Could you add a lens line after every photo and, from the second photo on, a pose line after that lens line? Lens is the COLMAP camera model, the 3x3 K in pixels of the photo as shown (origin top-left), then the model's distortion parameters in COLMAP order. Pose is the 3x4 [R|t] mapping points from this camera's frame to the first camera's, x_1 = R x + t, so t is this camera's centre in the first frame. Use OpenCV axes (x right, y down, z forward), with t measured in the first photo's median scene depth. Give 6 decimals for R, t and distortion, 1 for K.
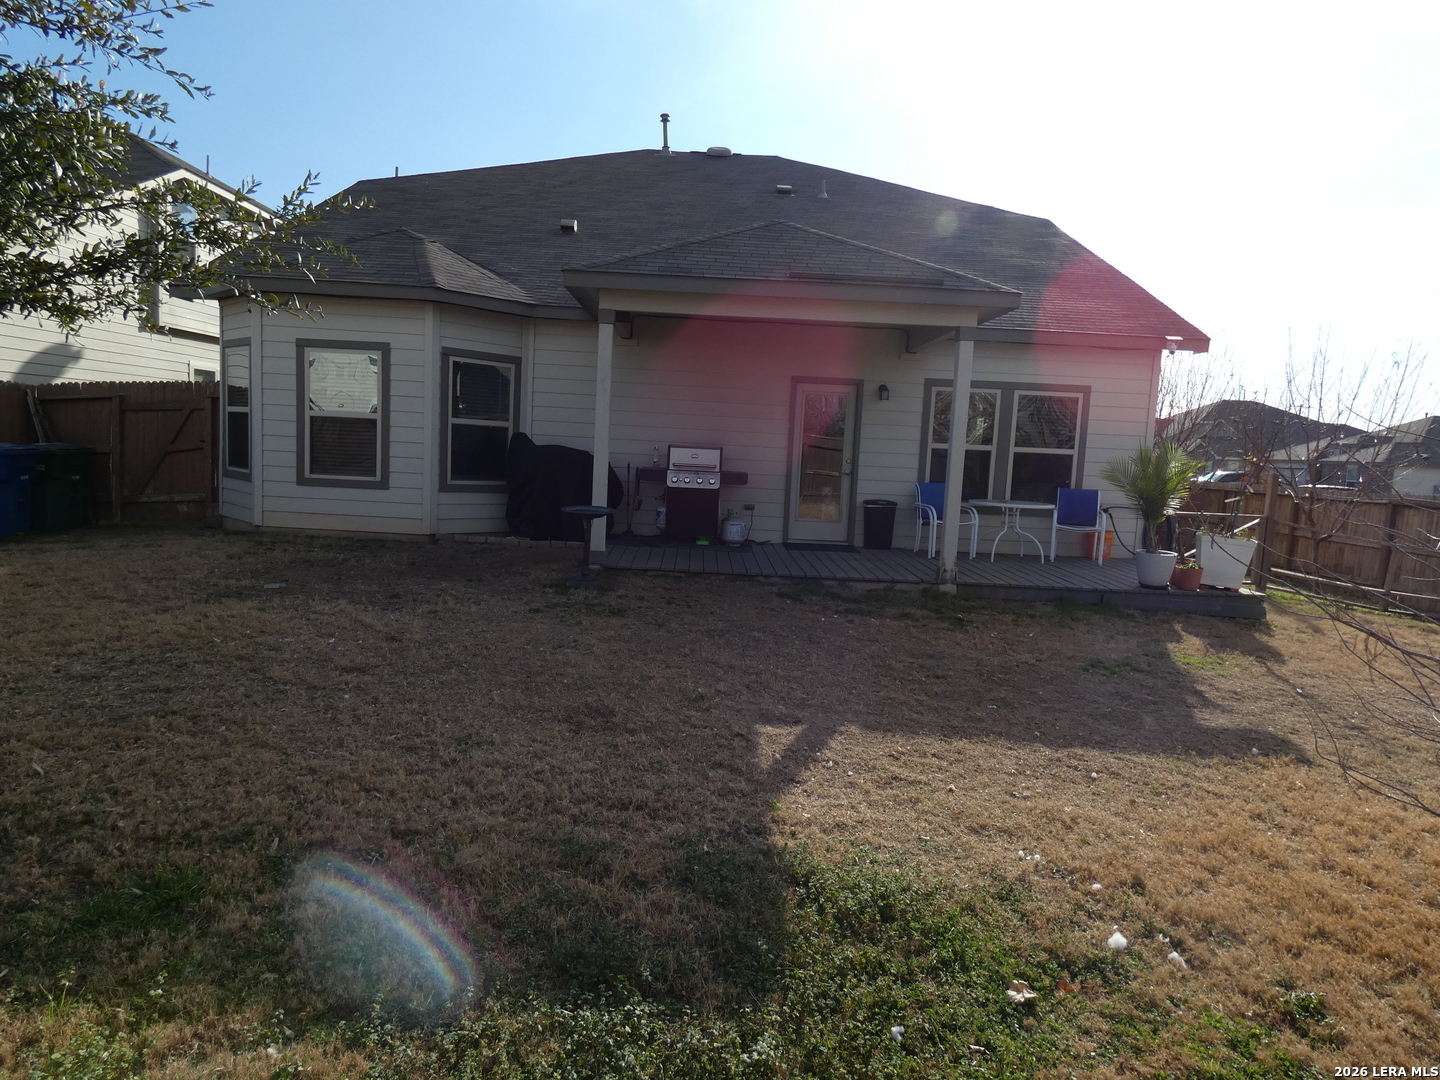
lens RADIAL K [[861.5, 0, 719.7], [0, 861.5, 536.8], [0, 0, 1]] dist [-0.000765, 0.002528]
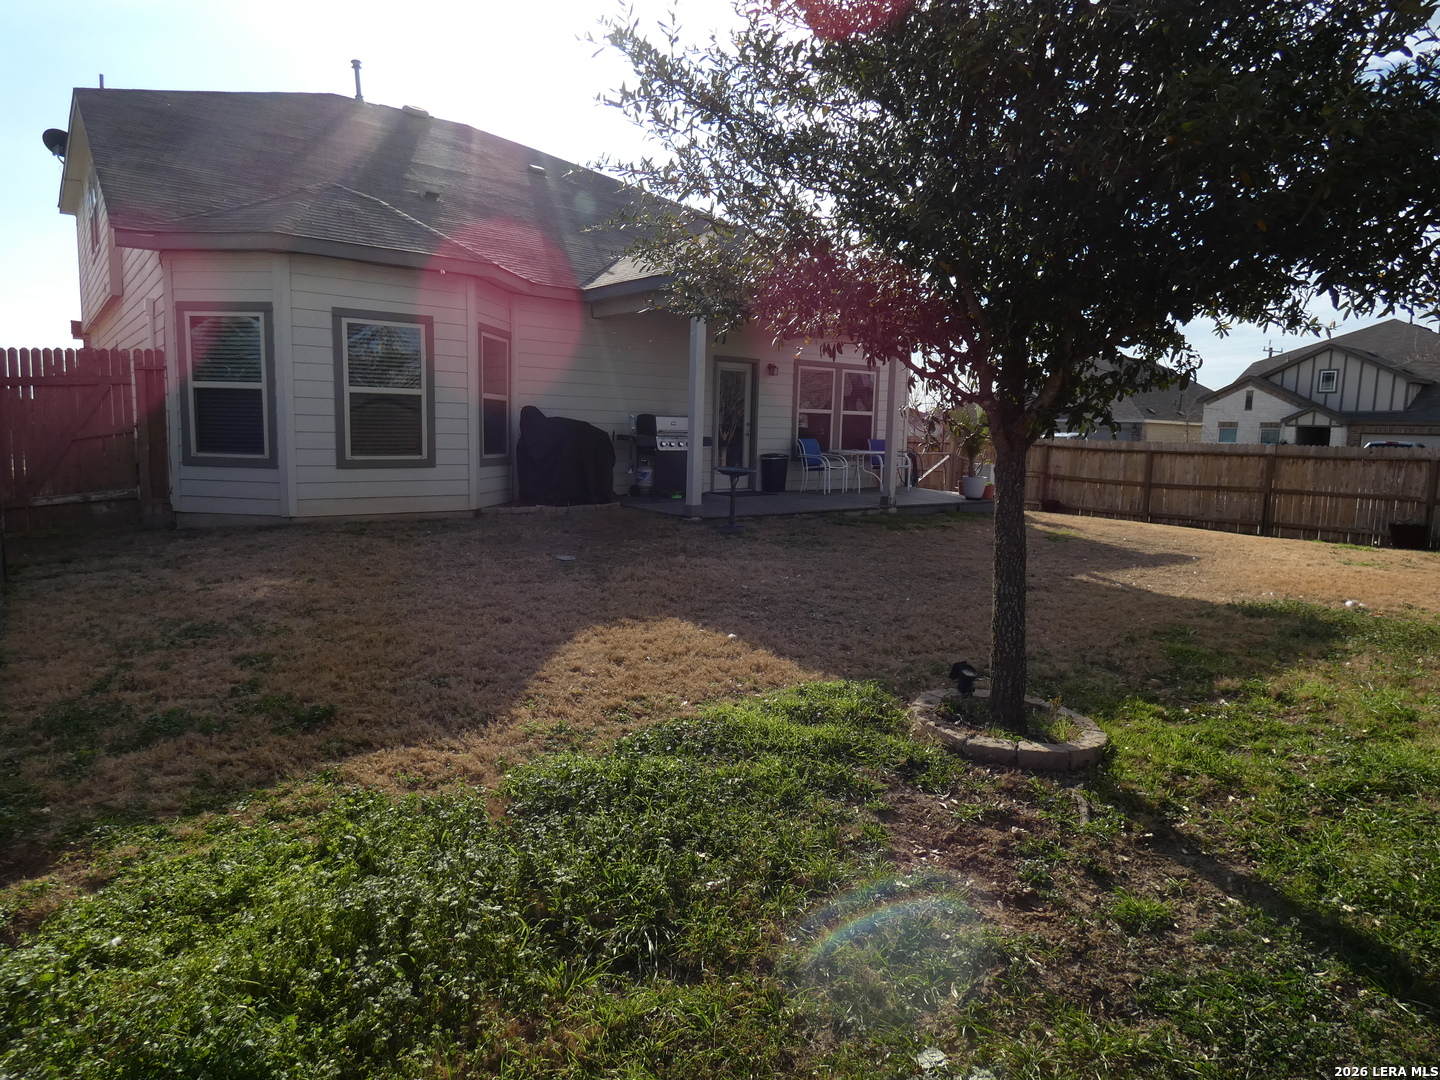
lens RADIAL K [[861.5, 0, 719.8], [0, 861.5, 537.6], [0, 0, 1]] dist [-0.000765, 0.002528]
pose [[0.795808, -0.109302, 0.595602, -0.660433], [0.083060, 0.993981, 0.071430, -0.017110], [-0.599825, -0.007374, 0.800097, 0.019913]]
